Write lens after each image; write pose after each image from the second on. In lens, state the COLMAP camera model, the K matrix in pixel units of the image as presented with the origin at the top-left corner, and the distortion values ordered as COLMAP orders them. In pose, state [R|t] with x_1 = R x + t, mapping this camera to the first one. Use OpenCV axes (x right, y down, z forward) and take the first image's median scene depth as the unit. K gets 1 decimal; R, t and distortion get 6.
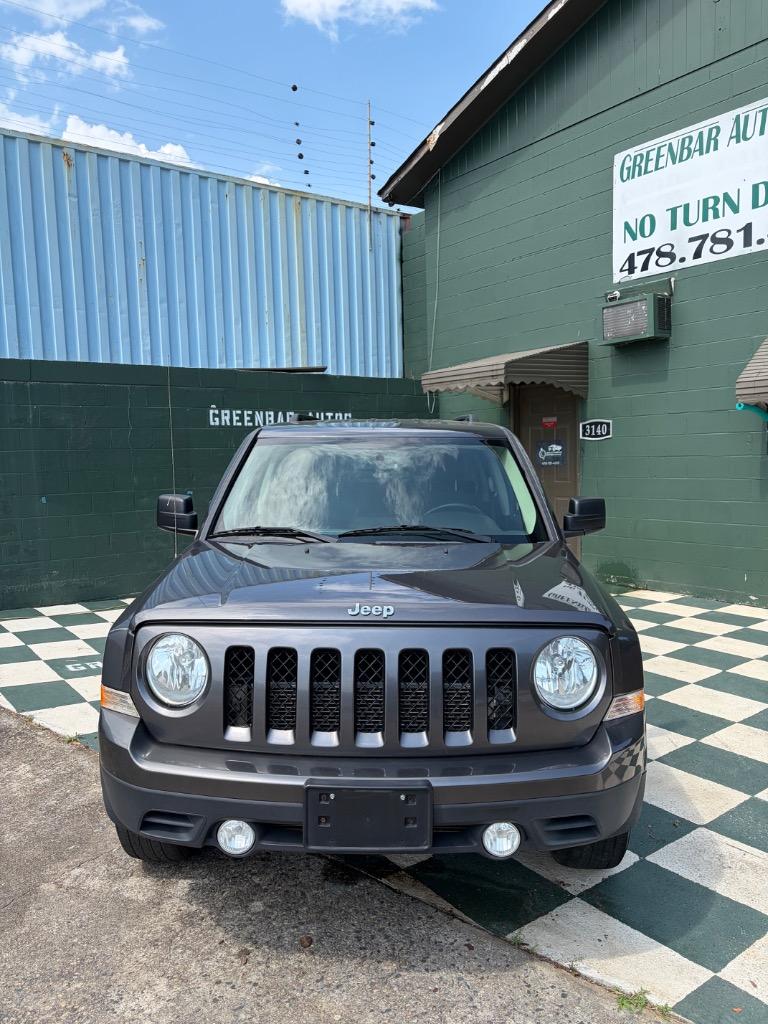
lens RADIAL K [[762.9, 0, 397.8], [0, 762.9, 519.2], [0, 0, 1]] dist [0.072975, -0.085868]
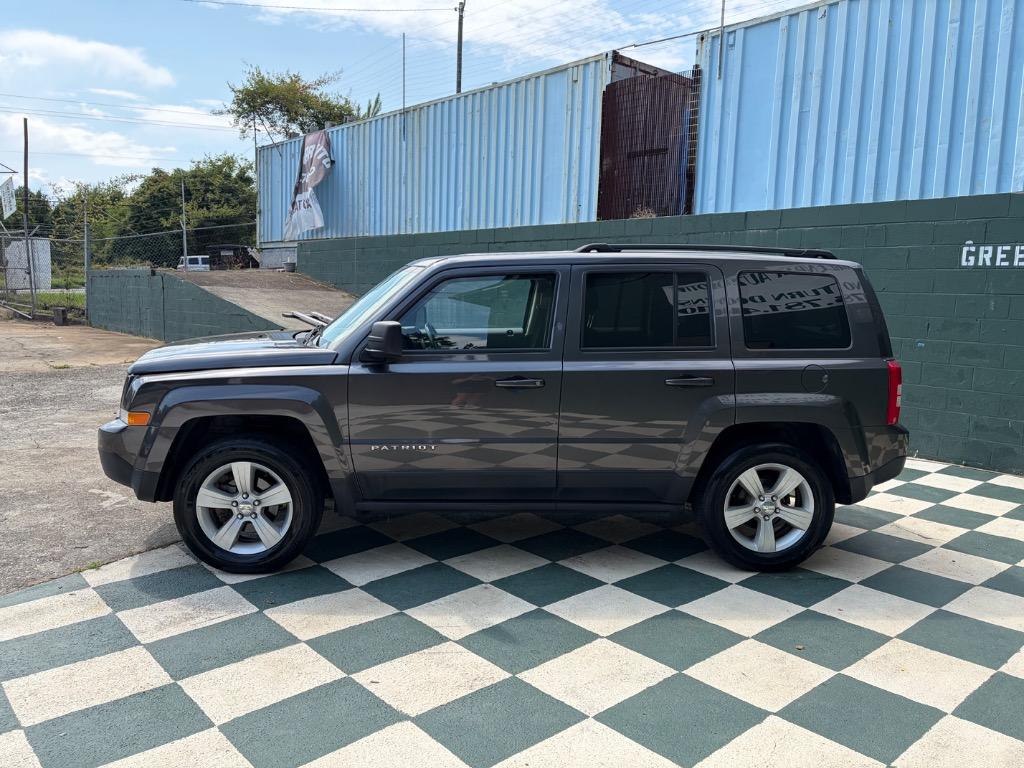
lens RADIAL K [[788.2, 0, 512.0], [0, 788.2, 384.0], [0, 0, 1]] dist [0.088446, -0.104515]
pose [[0.052055, 0.132341, -0.989836, 0.636141], [-0.128704, 0.983803, 0.124766, -0.047666], [0.990316, 0.120902, 0.068244, 0.524961]]
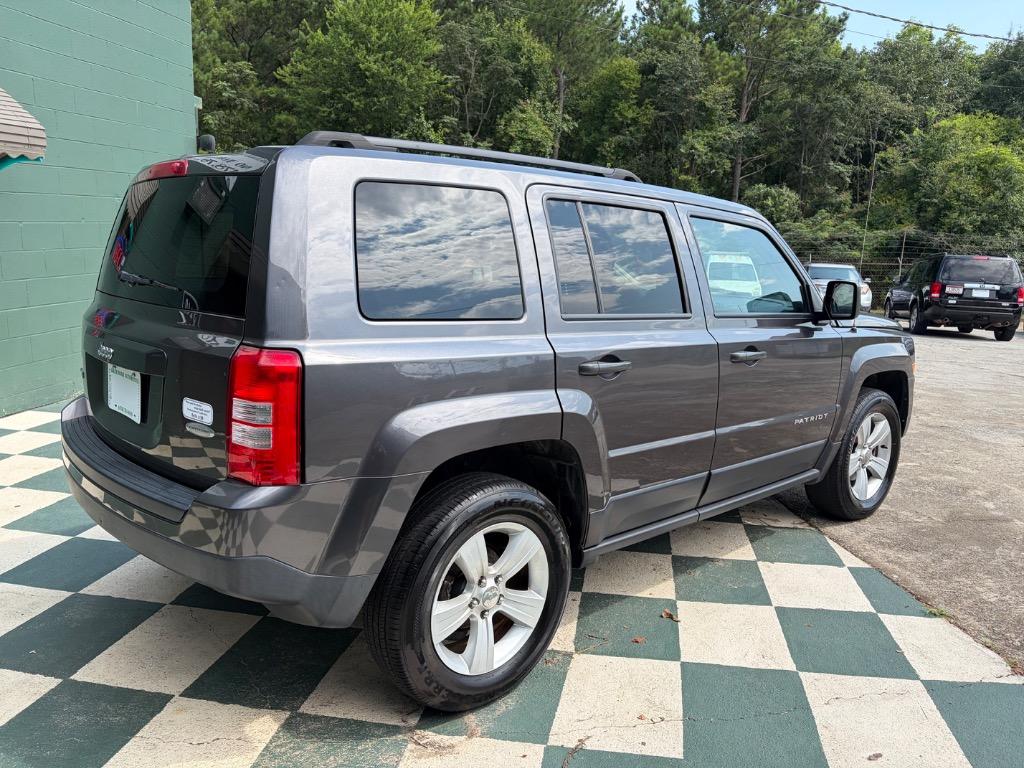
lens RADIAL K [[762.9, 0, 512.0], [0, 762.9, 384.0], [0, 0, 1]] dist [0.072975, -0.085868]
pose [[-0.667648, -0.147423, 0.729735, -0.351398], [0.047496, 0.969766, 0.239369, -0.074083], [-0.742961, 0.194474, -0.640460, 0.929888]]
